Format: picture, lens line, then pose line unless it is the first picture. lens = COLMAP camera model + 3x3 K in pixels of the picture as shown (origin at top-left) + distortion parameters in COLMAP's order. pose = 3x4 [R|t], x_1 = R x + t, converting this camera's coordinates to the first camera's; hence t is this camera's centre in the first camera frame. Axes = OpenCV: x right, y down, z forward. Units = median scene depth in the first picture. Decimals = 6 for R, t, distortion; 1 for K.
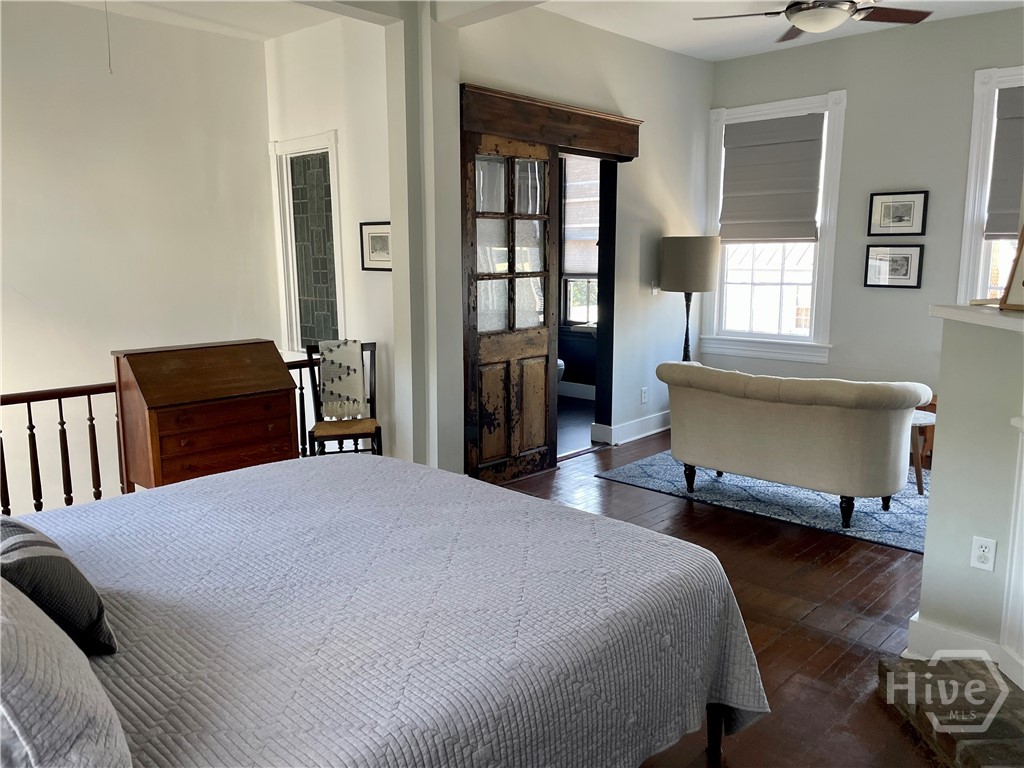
lens RADIAL K [[773.7, 0, 513.3], [0, 773.7, 375.7], [0, 0, 1]] dist [0.092146, -0.120950]
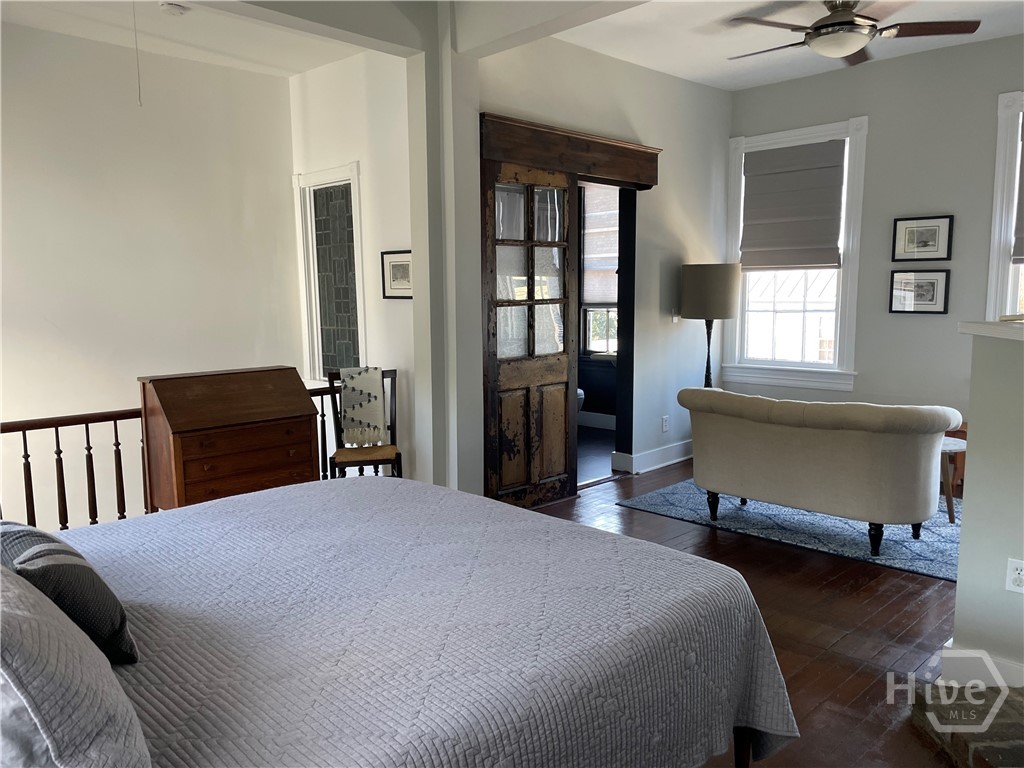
lens RADIAL K [[773.7, 0, 507.6], [0, 773.7, 386.5], [0, 0, 1]] dist [0.092146, -0.120950]
pose [[0.999473, -0.002790, -0.032327, -0.000499], [0.001744, 0.999476, -0.032318, 0.012249], [0.032400, 0.032245, 0.998955, 0.001804]]
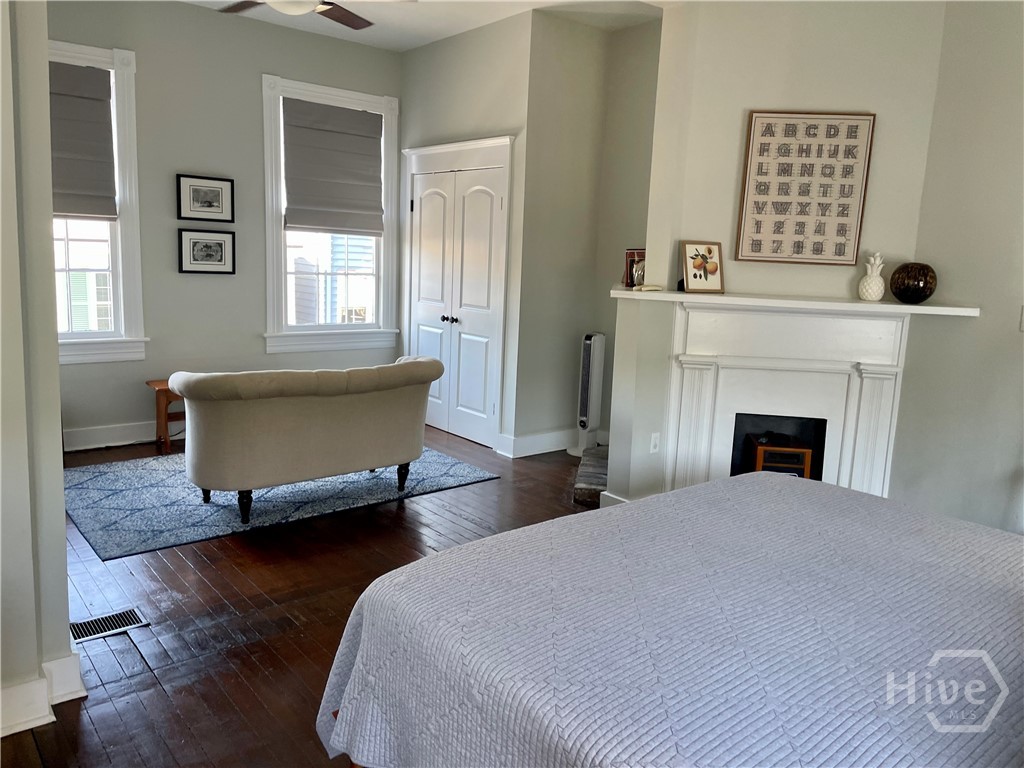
lens RADIAL K [[773.7, 0, 509.9], [0, 773.7, 376.7], [0, 0, 1]] dist [0.092146, -0.120950]
pose [[0.129085, -0.149923, 0.980235, -0.540326], [0.117383, 0.983865, 0.135020, -0.086080], [-0.984662, 0.097634, 0.144600, 0.585454]]
